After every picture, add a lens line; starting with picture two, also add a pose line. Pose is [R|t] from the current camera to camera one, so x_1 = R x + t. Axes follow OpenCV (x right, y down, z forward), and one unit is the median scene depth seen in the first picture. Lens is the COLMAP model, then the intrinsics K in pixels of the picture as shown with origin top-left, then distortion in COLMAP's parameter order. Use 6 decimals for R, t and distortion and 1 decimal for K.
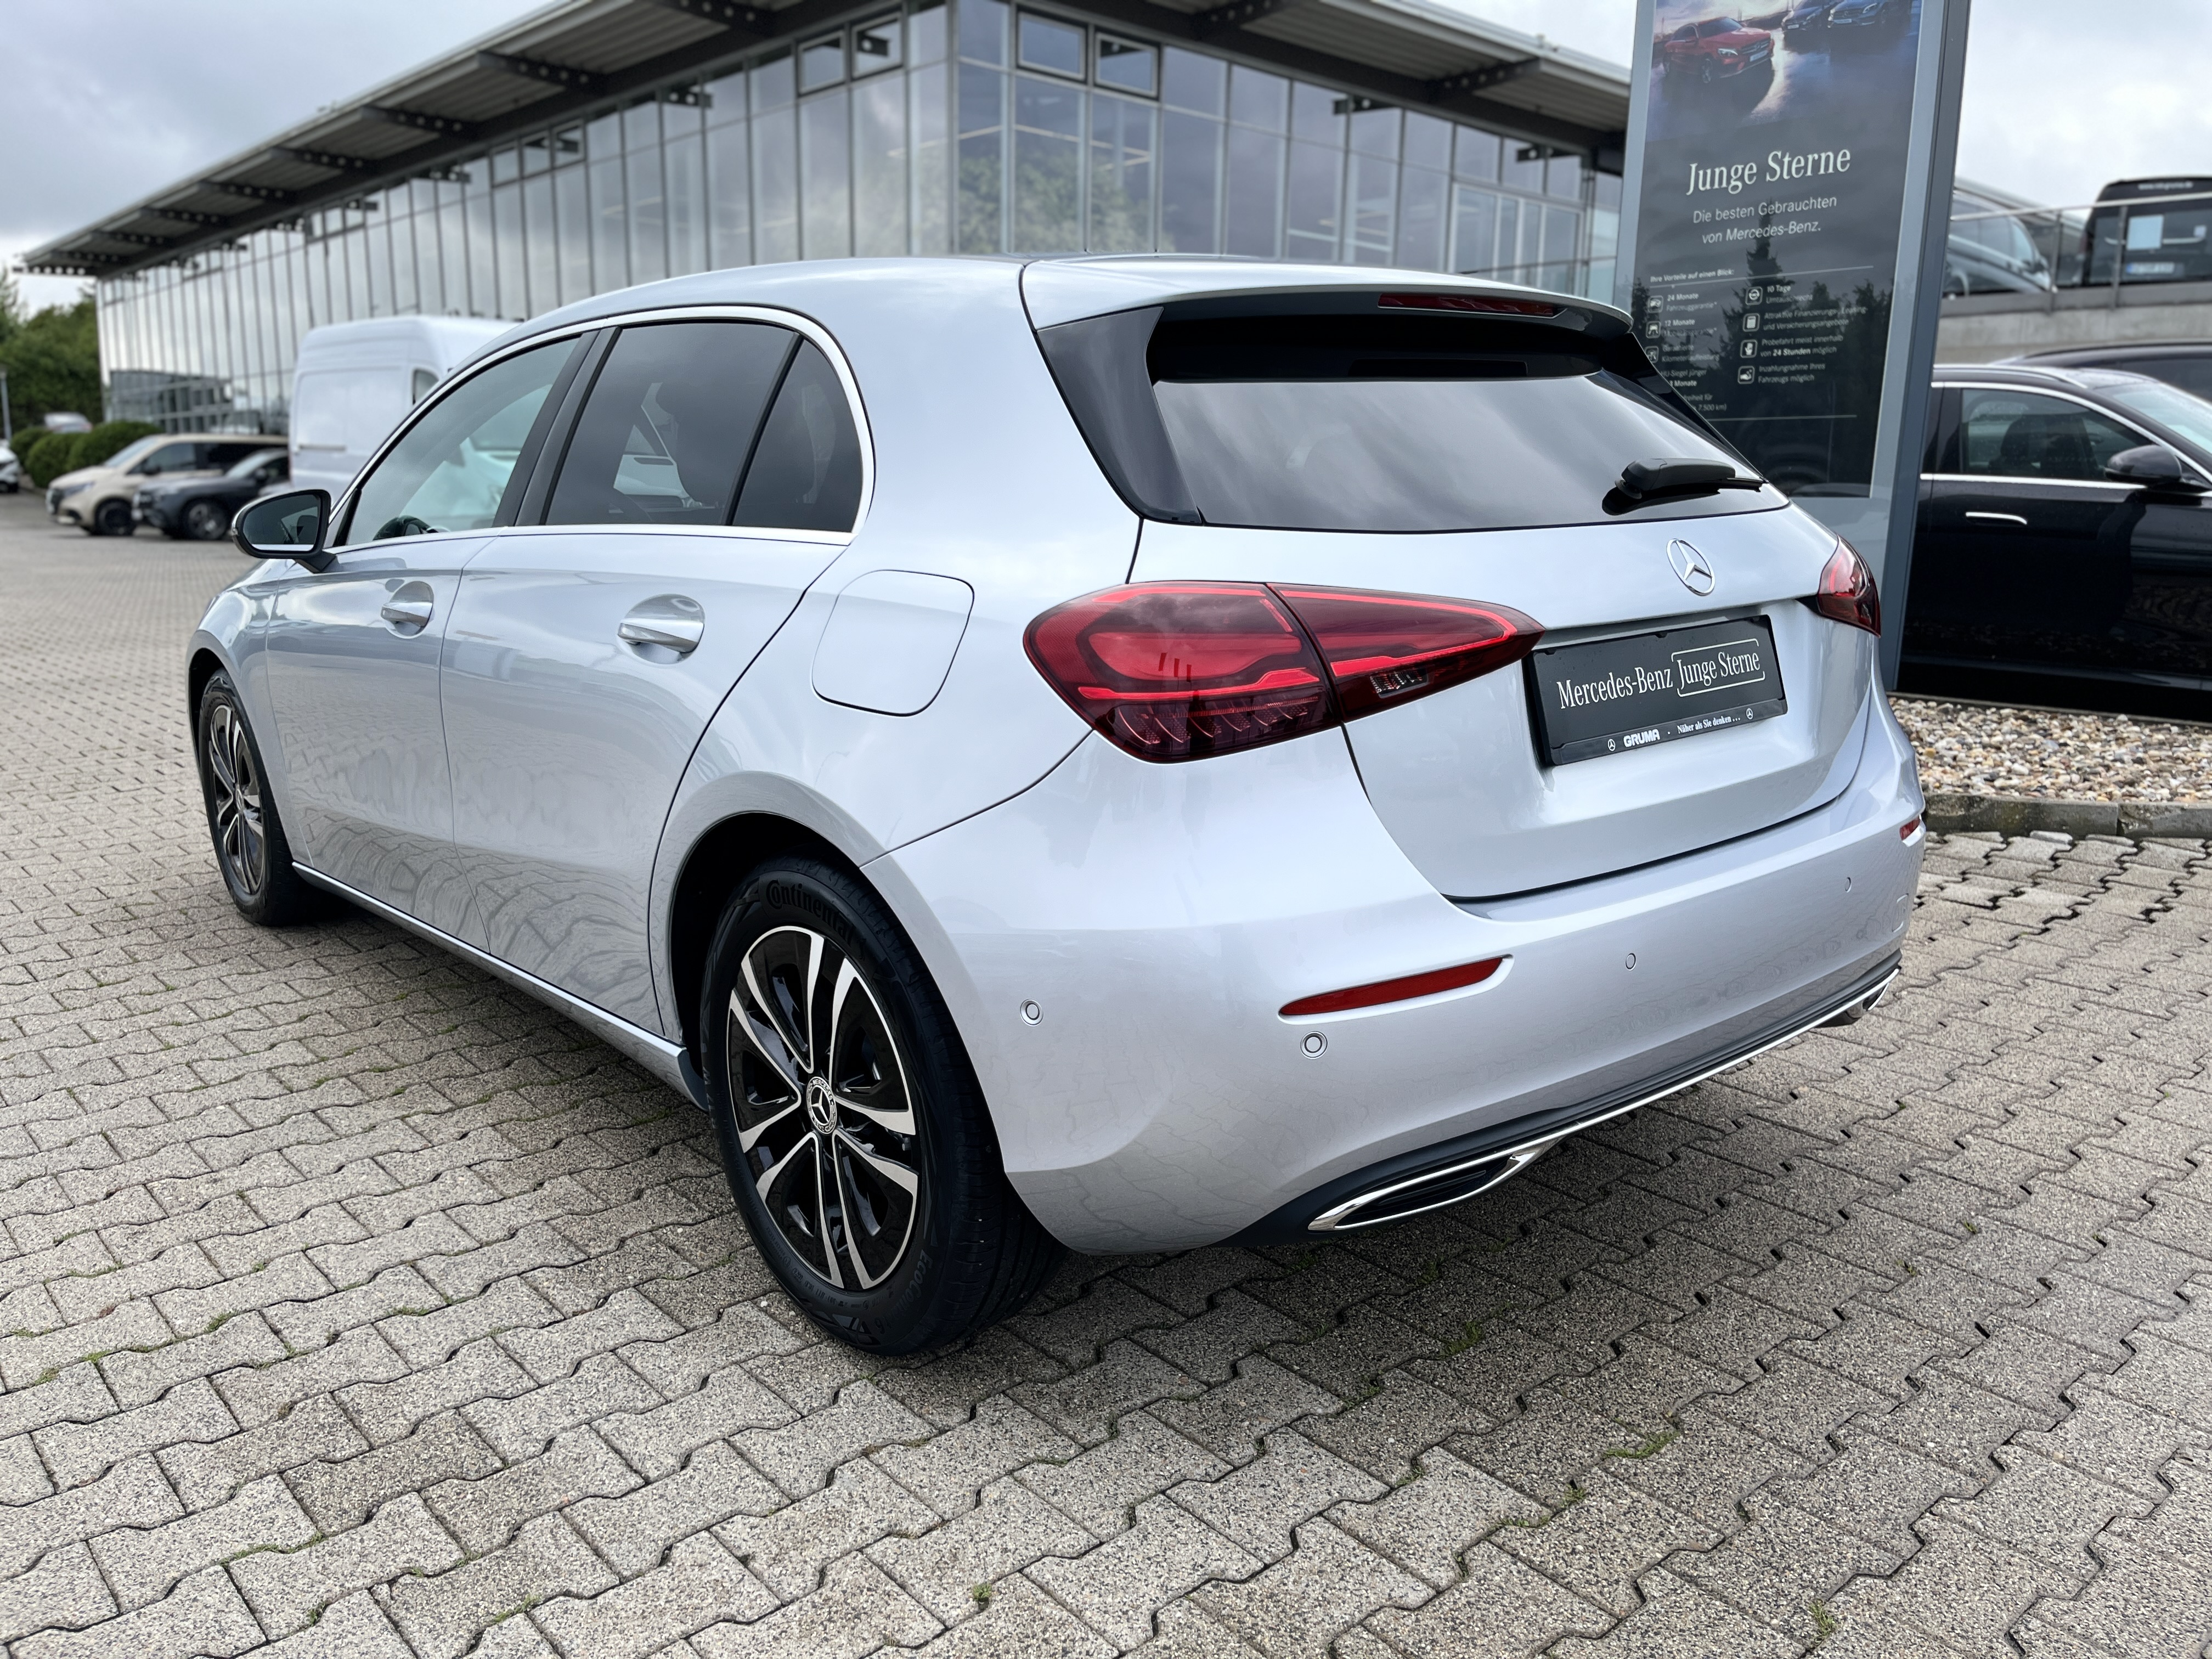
lens RADIAL K [[1693.1, 0, 1111.6], [0, 1693.1, 825.1], [0, 0, 1]] dist [0.057696, -0.073499]
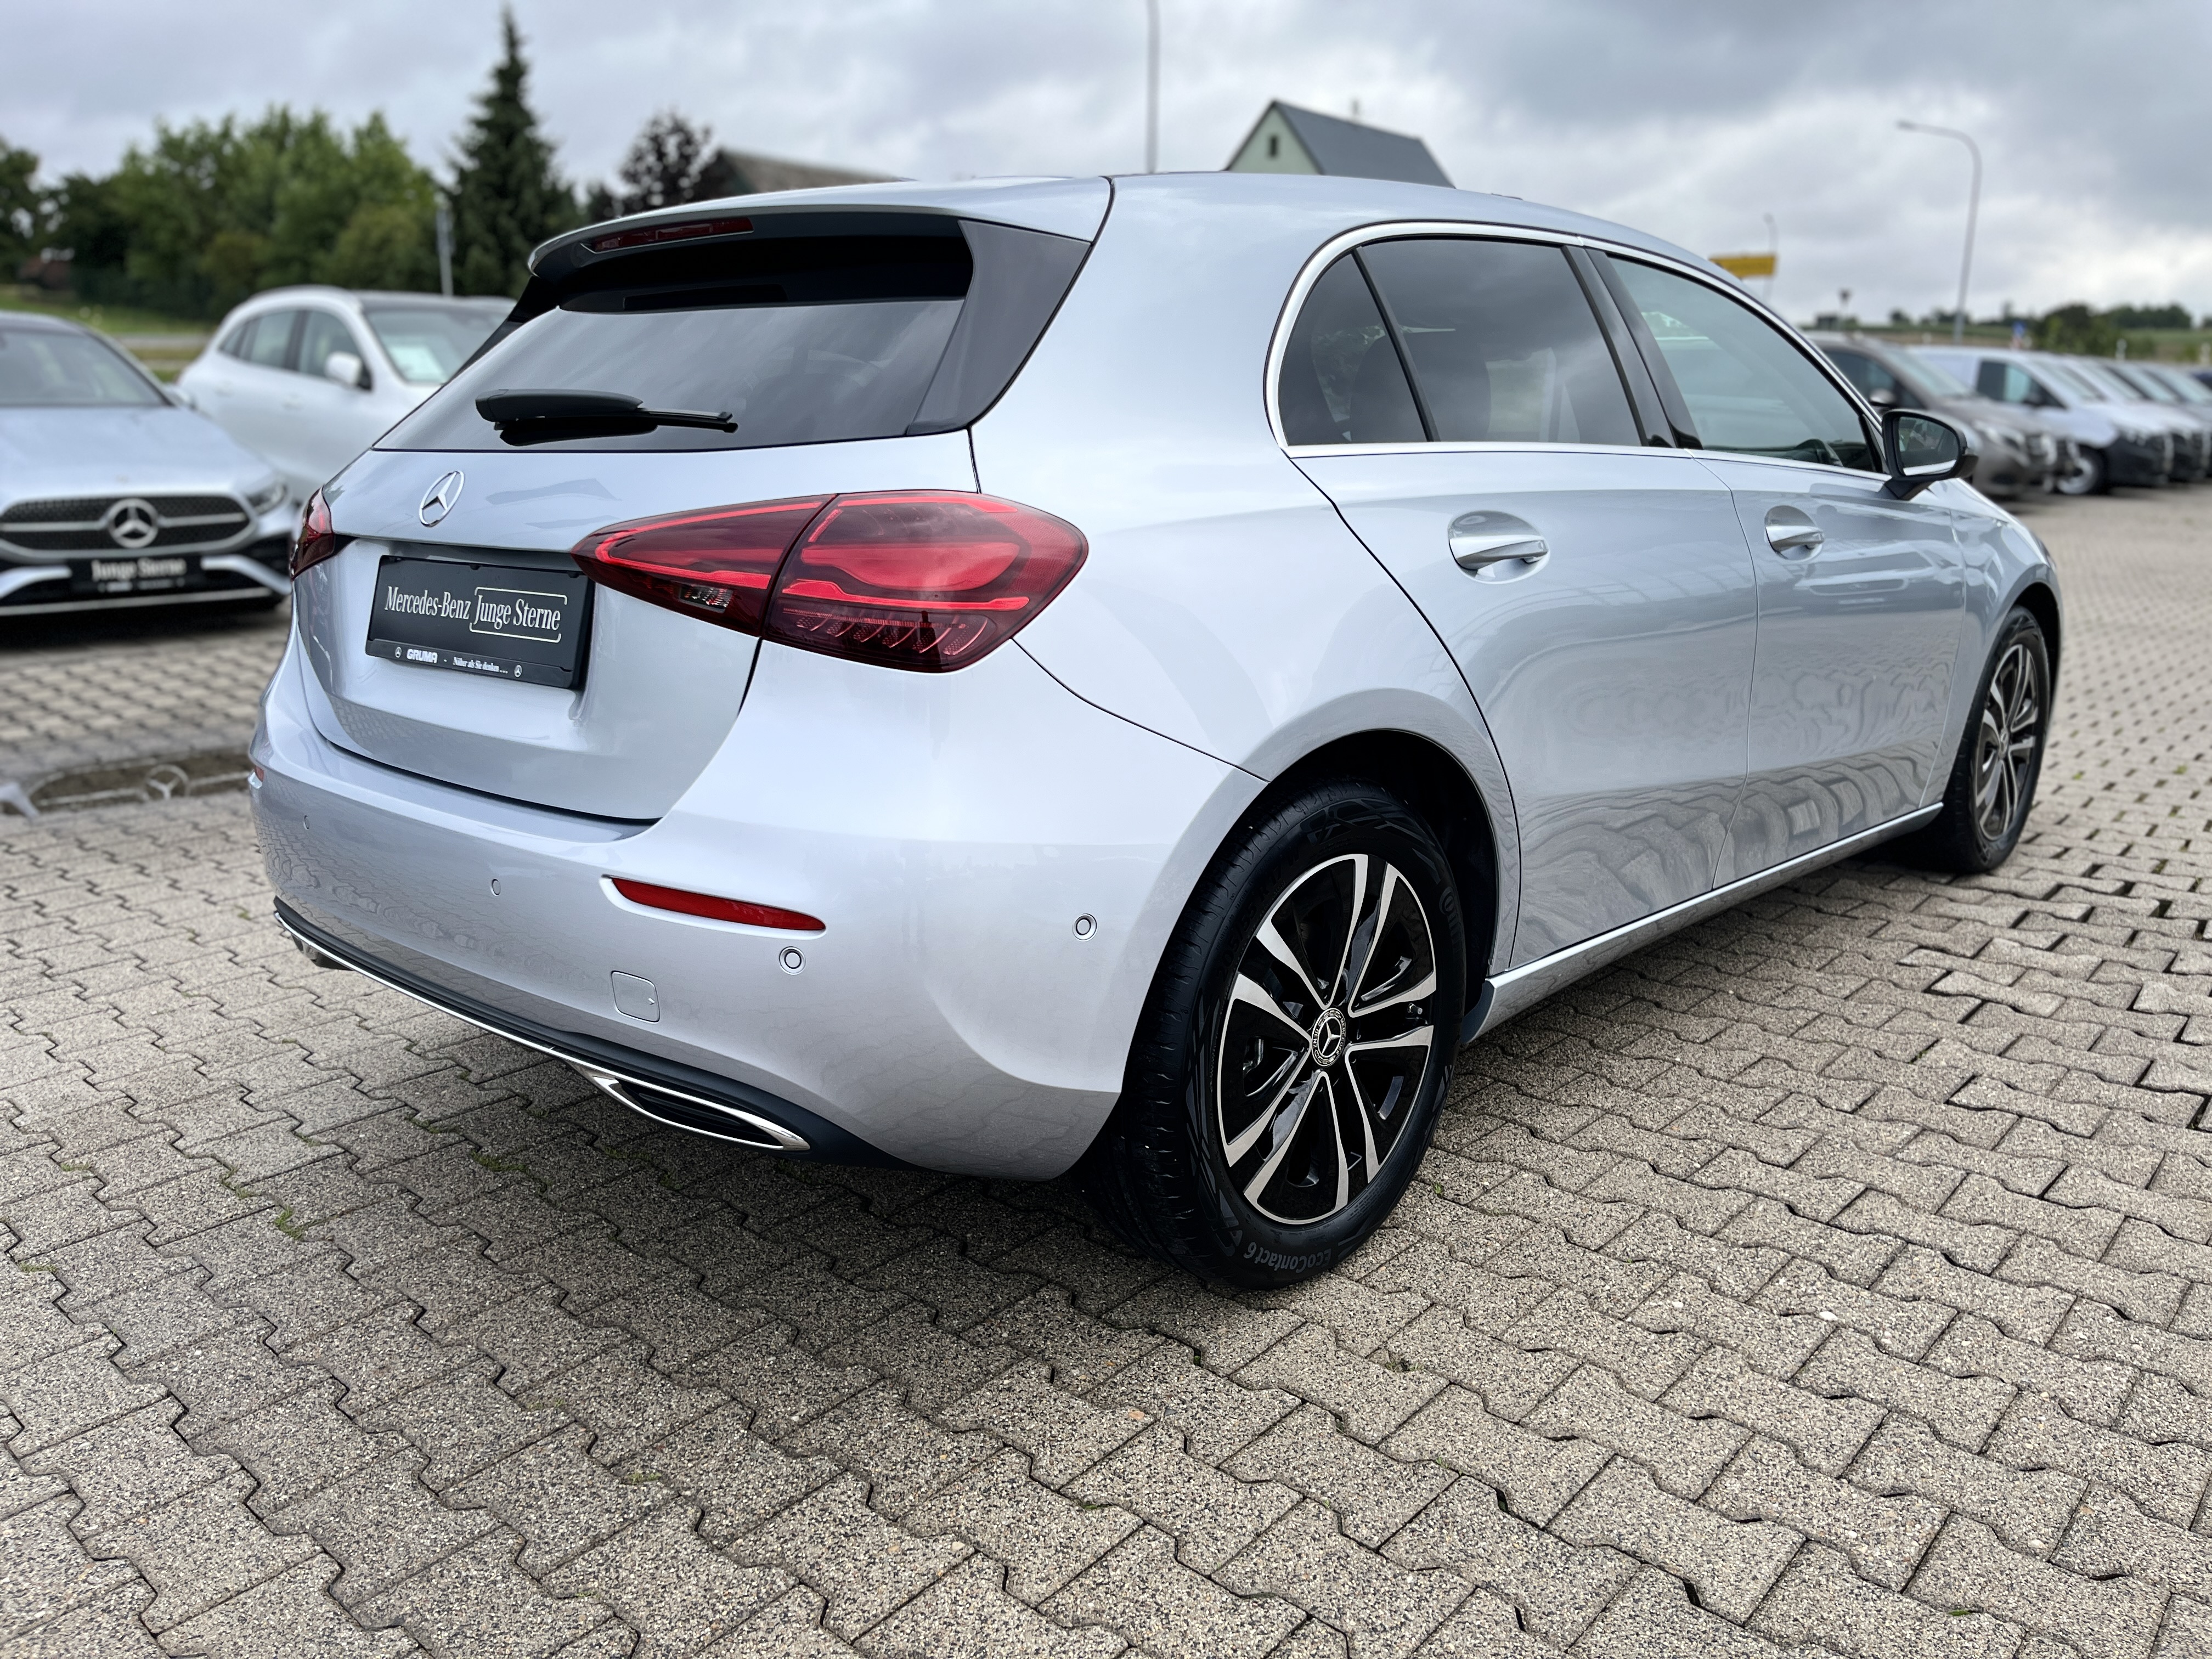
lens RADIAL K [[1694.4, 0, 1106.0], [0, 1694.4, 829.5], [0, 0, 1]] dist [0.030407, -0.002525]
pose [[0.114446, 0.238335, -0.964416, 1.000245], [-0.209753, 0.954706, 0.211045, -0.185367], [0.971033, 0.178136, 0.159254, 0.899279]]
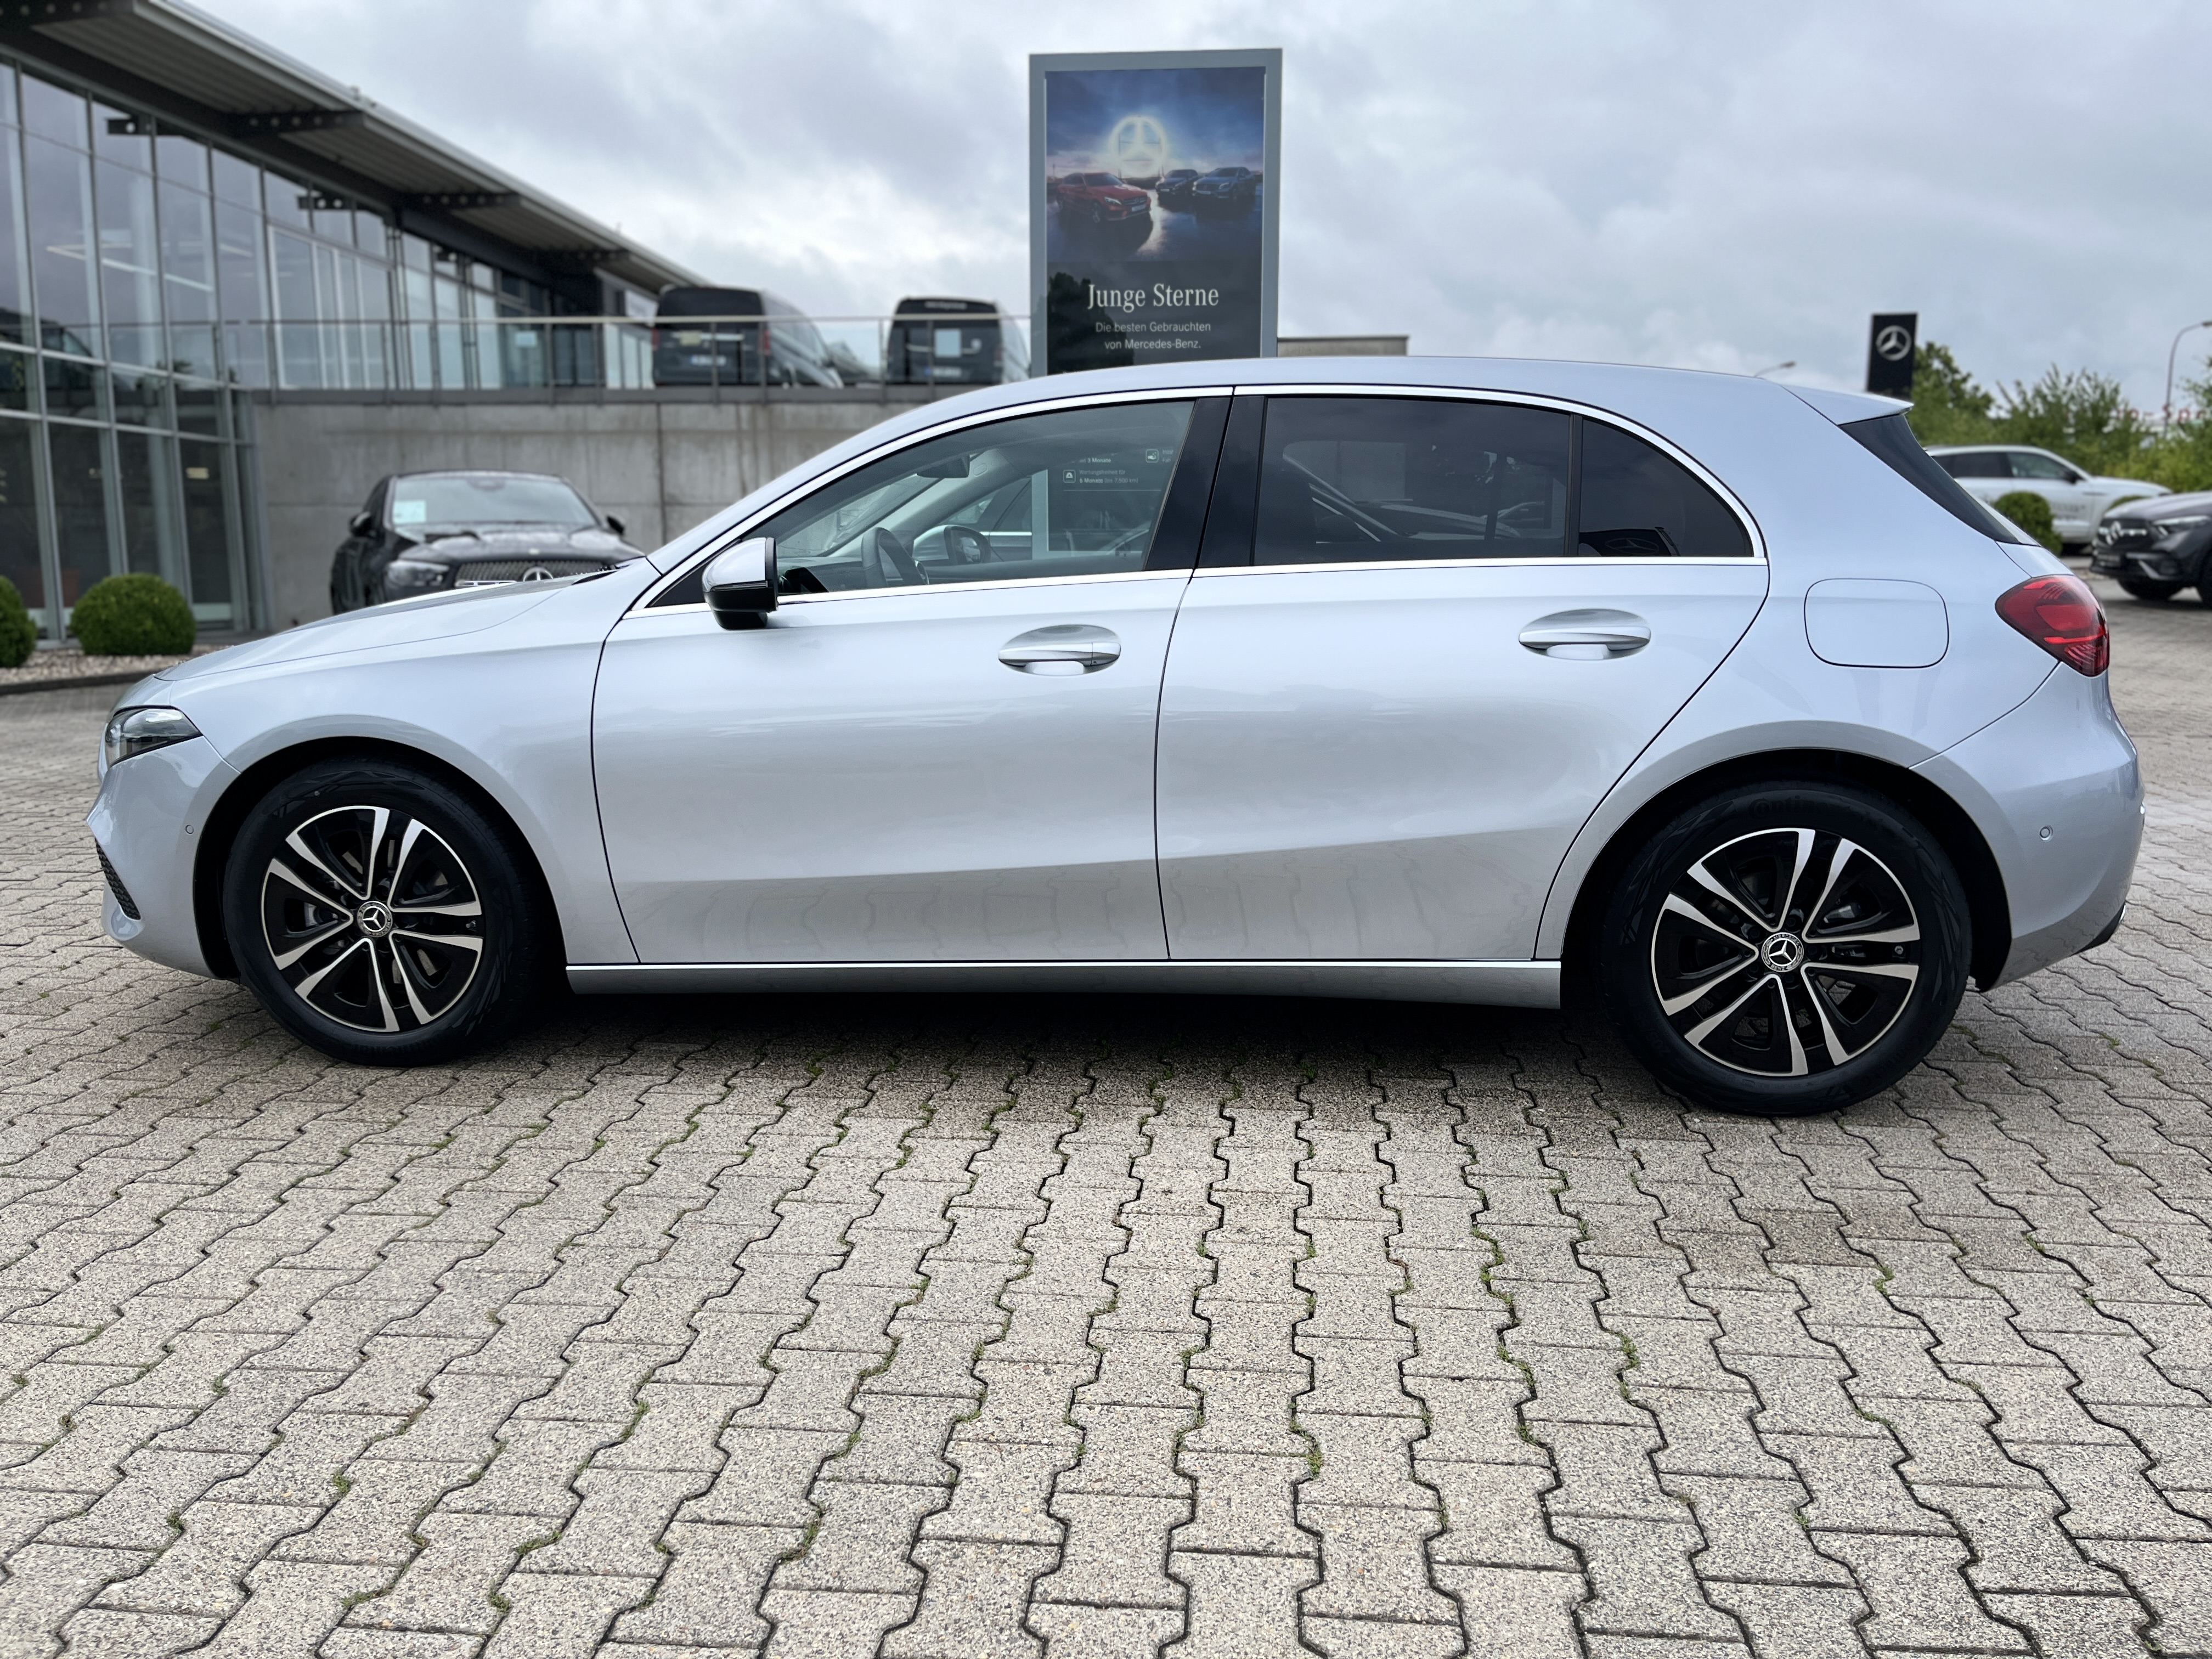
lens RADIAL K [[1694.4, 0, 1106.0], [0, 1694.4, 829.5], [0, 0, 1]] dist [0.030407, -0.002525]
pose [[0.731048, -0.117299, 0.672168, -1.172223], [0.140050, 0.989934, 0.020434, -0.036847], [-0.667799, 0.079199, 0.740116, 0.230627]]
